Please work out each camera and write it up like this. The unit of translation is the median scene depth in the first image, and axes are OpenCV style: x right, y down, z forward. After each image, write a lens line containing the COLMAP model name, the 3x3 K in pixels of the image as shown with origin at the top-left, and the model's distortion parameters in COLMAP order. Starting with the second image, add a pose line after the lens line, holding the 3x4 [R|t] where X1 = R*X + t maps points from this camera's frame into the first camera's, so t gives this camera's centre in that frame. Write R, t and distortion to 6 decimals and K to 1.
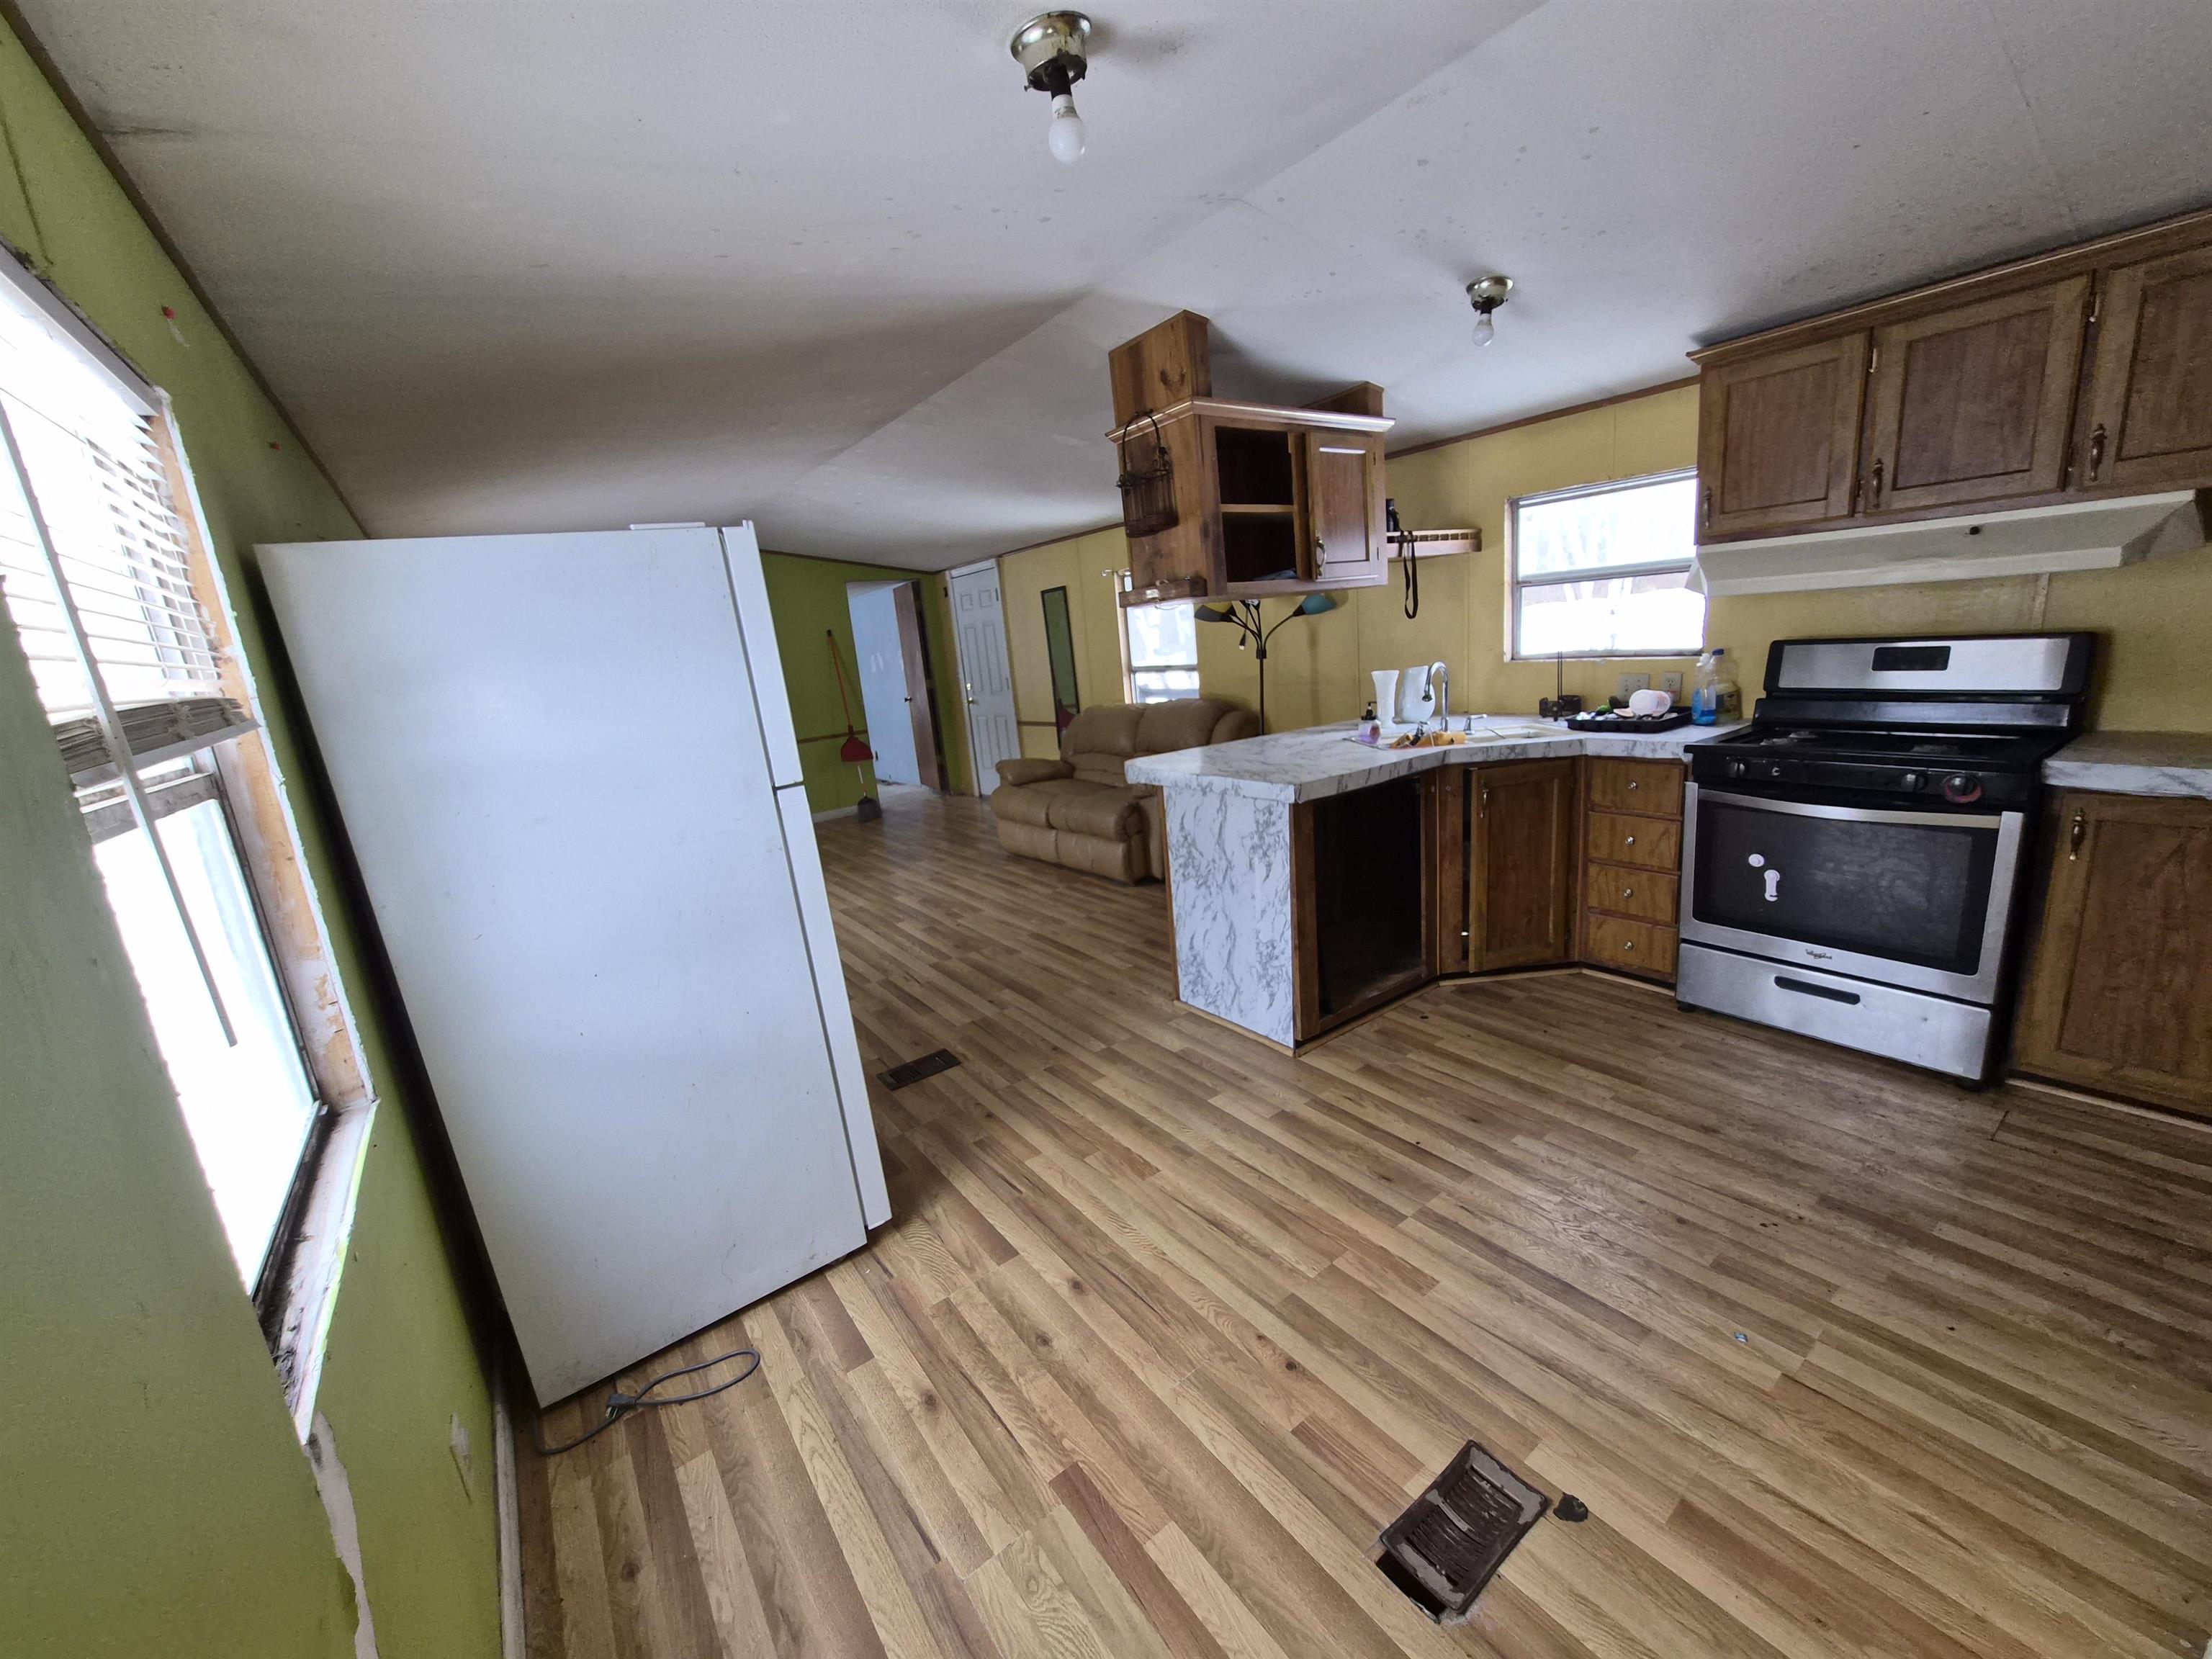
lens RADIAL K [[871.6, 0, 1113.6], [0, 871.6, 828.2], [0, 0, 1]] dist [0.000024, 0.000038]
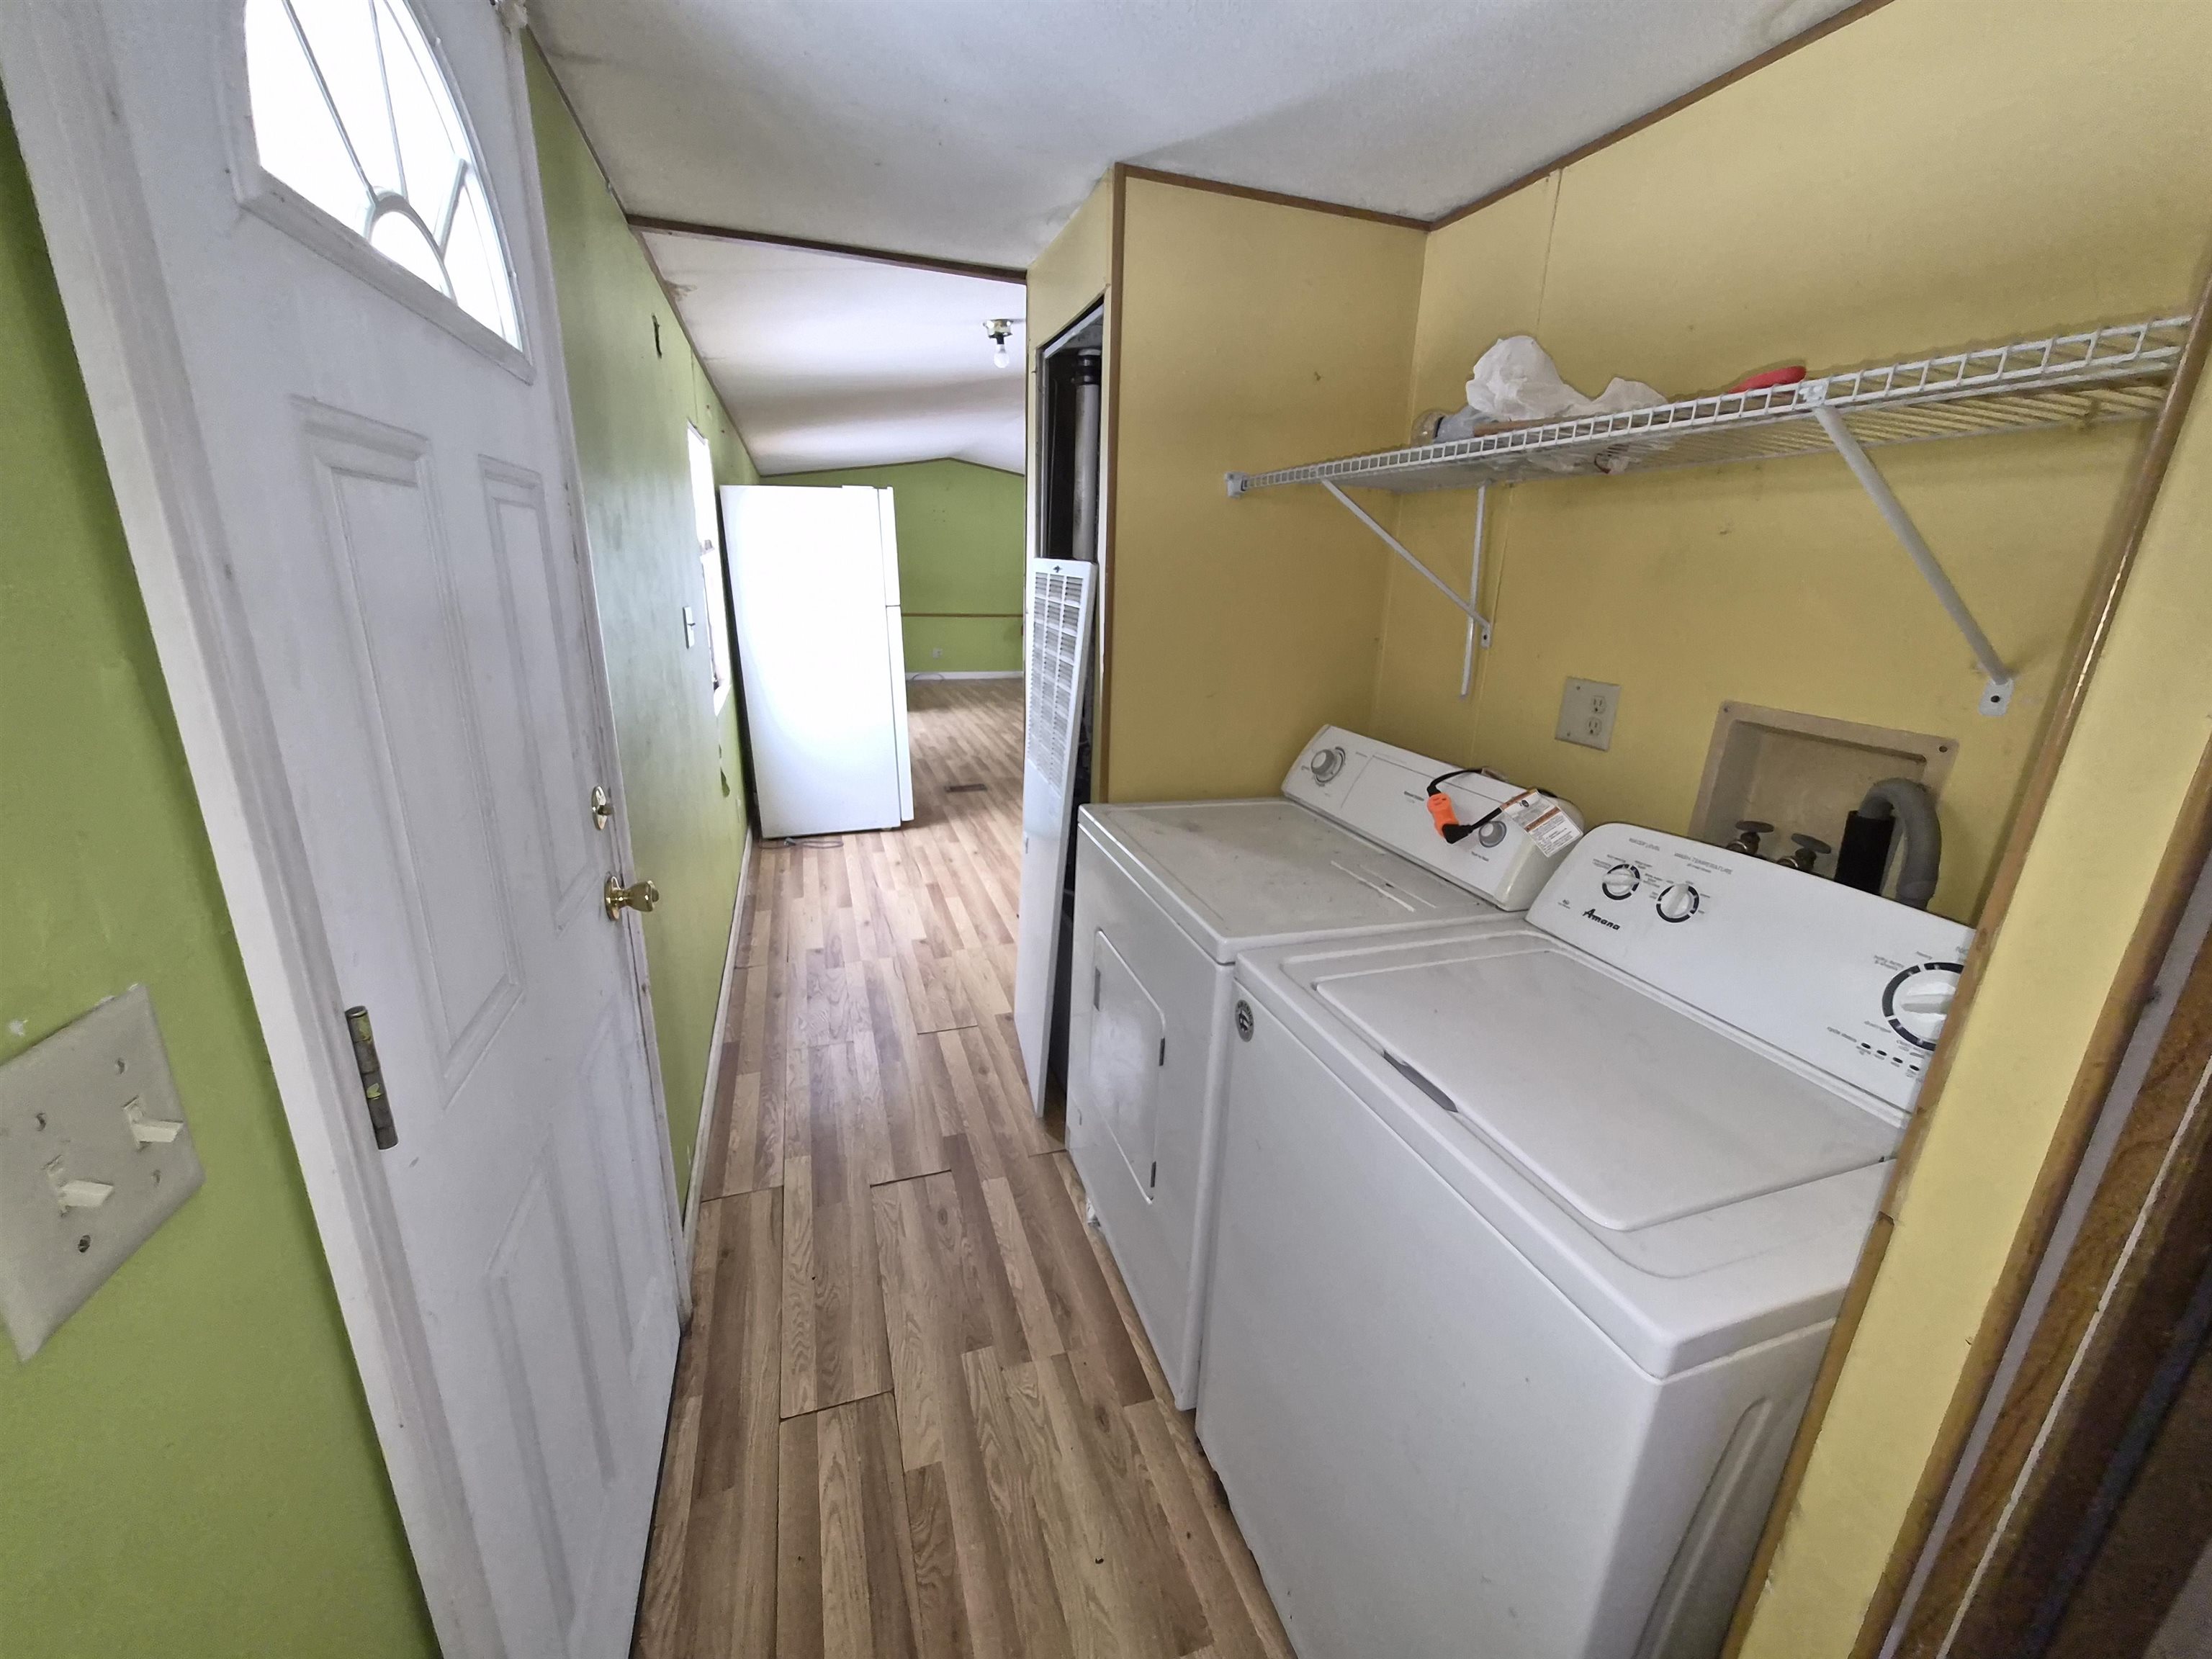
lens RADIAL K [[871.6, 0, 1106.4], [0, 871.6, 830.8], [0, 0, 1]] dist [0.000024, 0.000038]
pose [[0.945392, 0.206477, -0.252194, 0.748876], [-0.183344, 0.976615, 0.112283, 0.147912], [0.269480, -0.059913, 0.961140, -0.946413]]
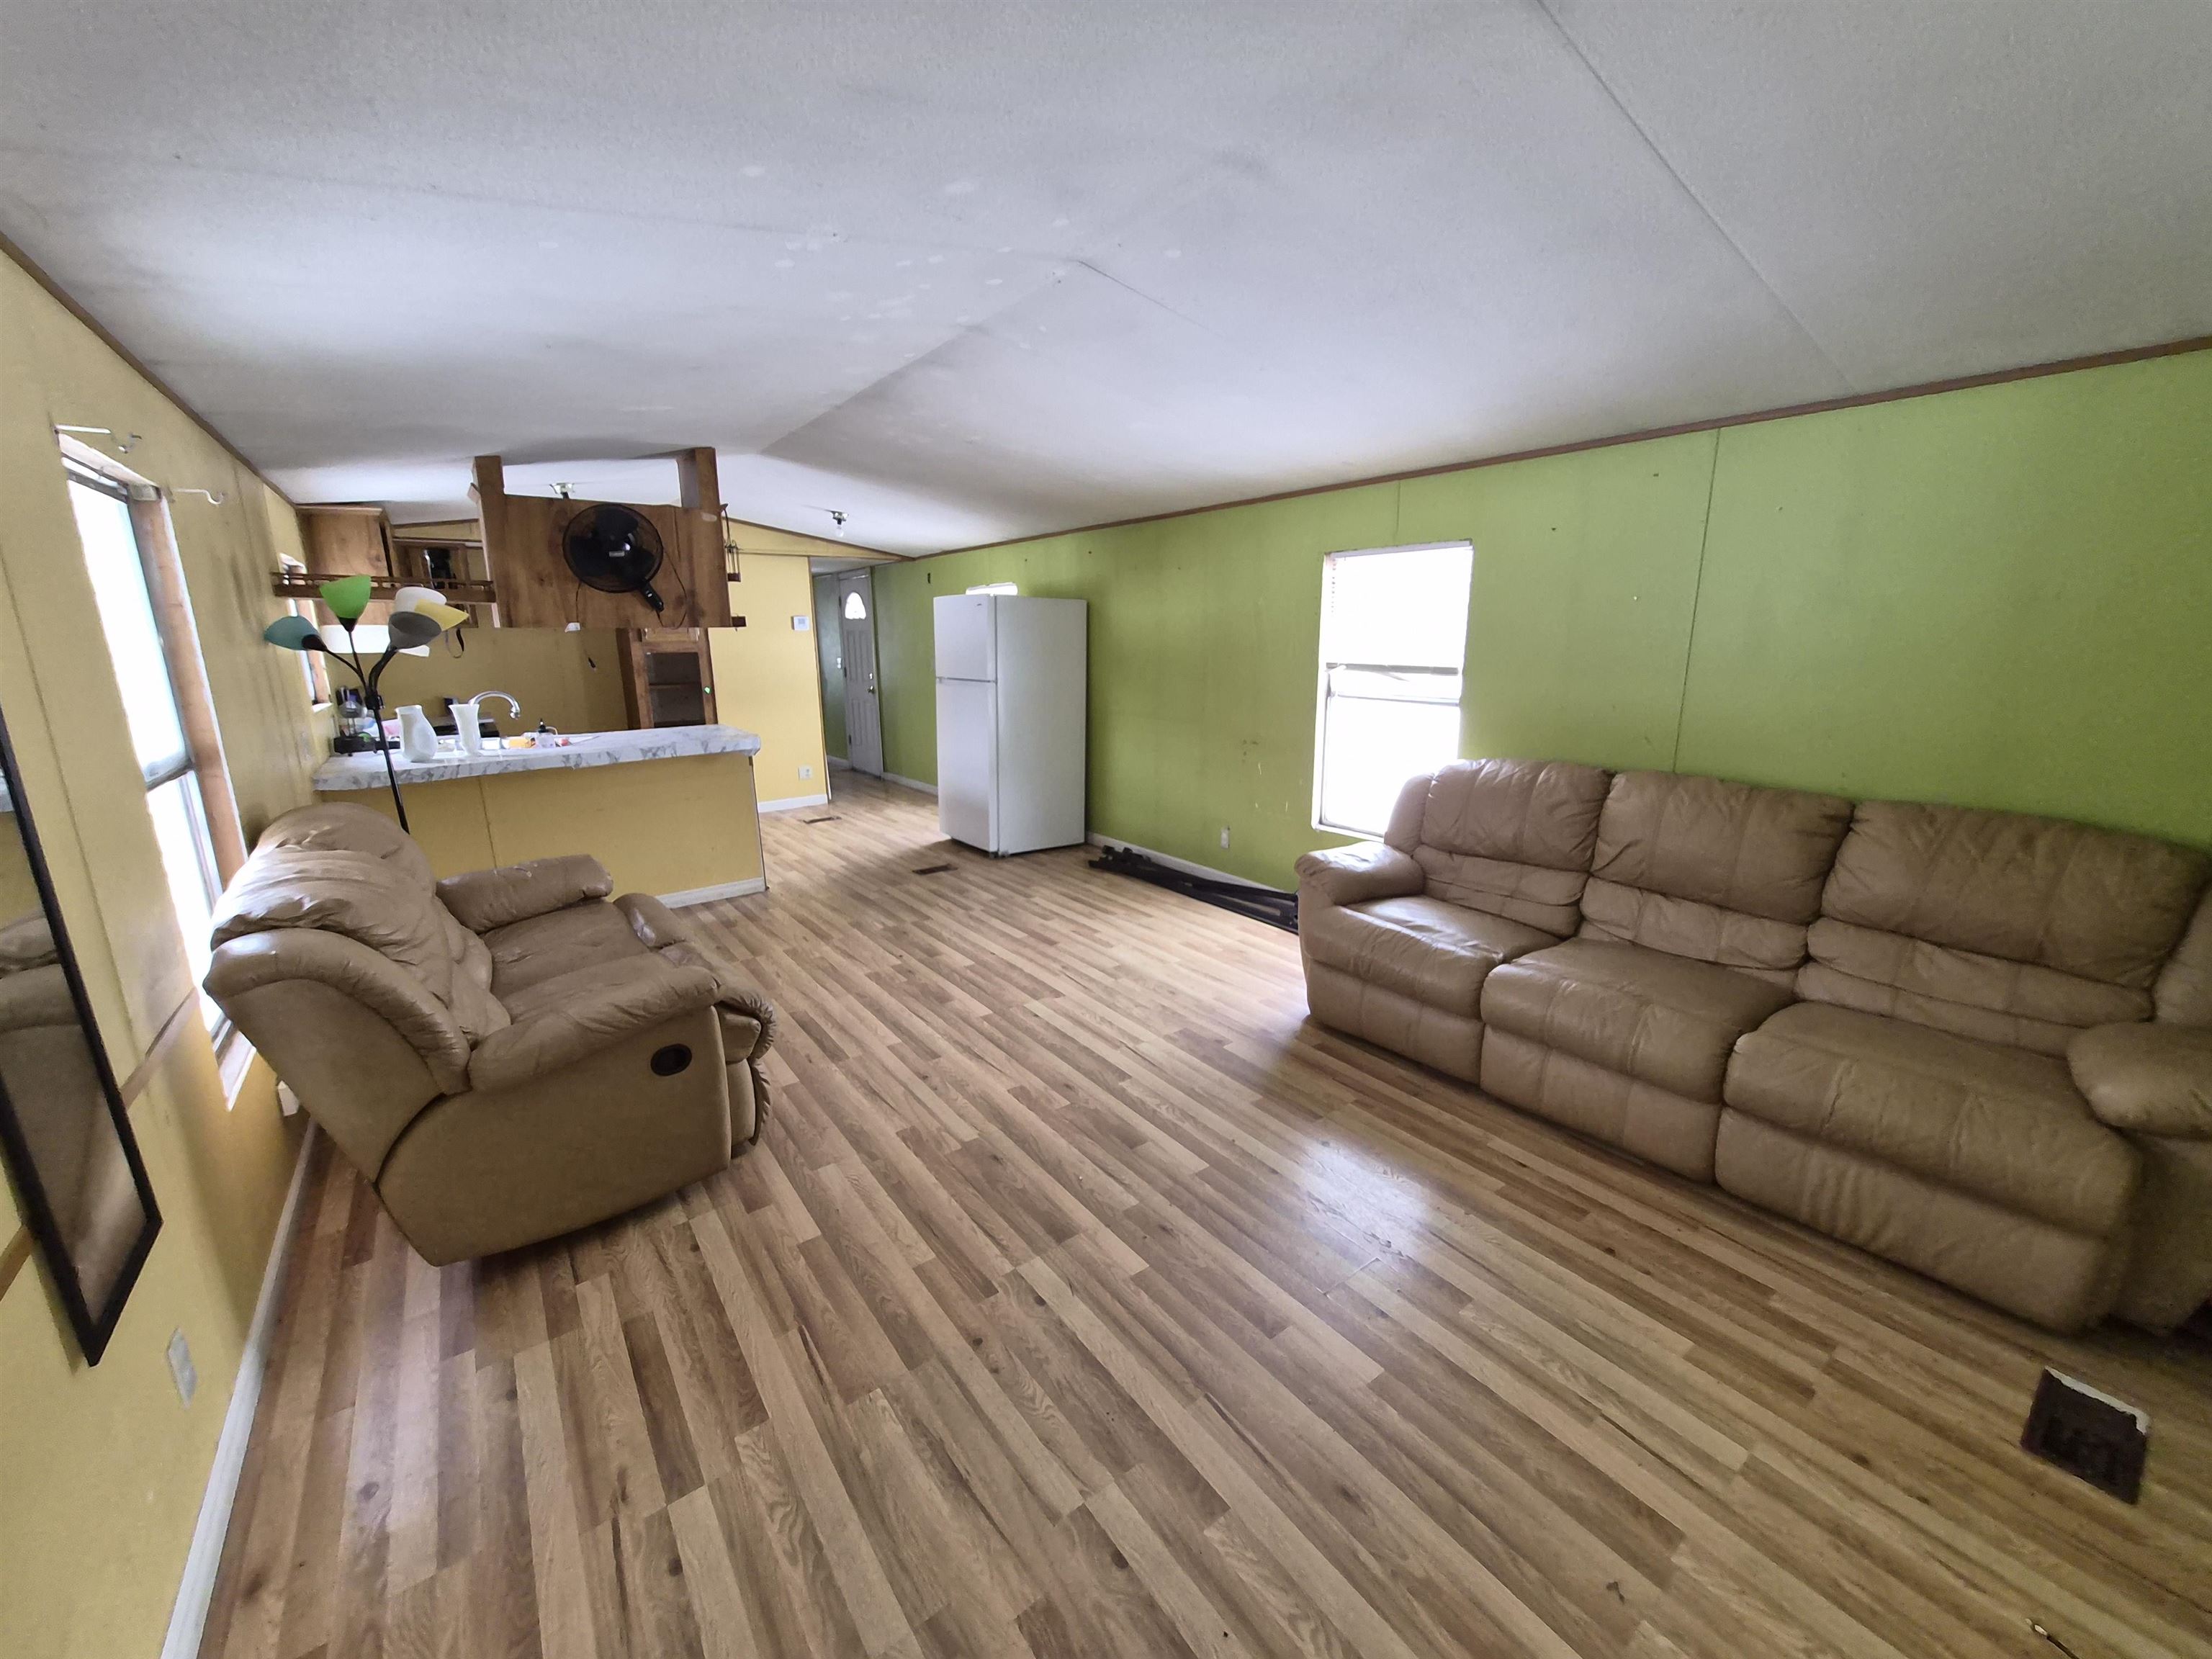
lens RADIAL K [[871.6, 0, 1105.2], [0, 871.6, 828.6], [0, 0, 1]] dist [0.000024, 0.000038]
pose [[-0.994664, 0.101279, 0.019671, -0.871398], [0.099857, 0.897102, 0.430392, -0.765819], [0.025943, 0.430060, -0.902428, 3.670591]]
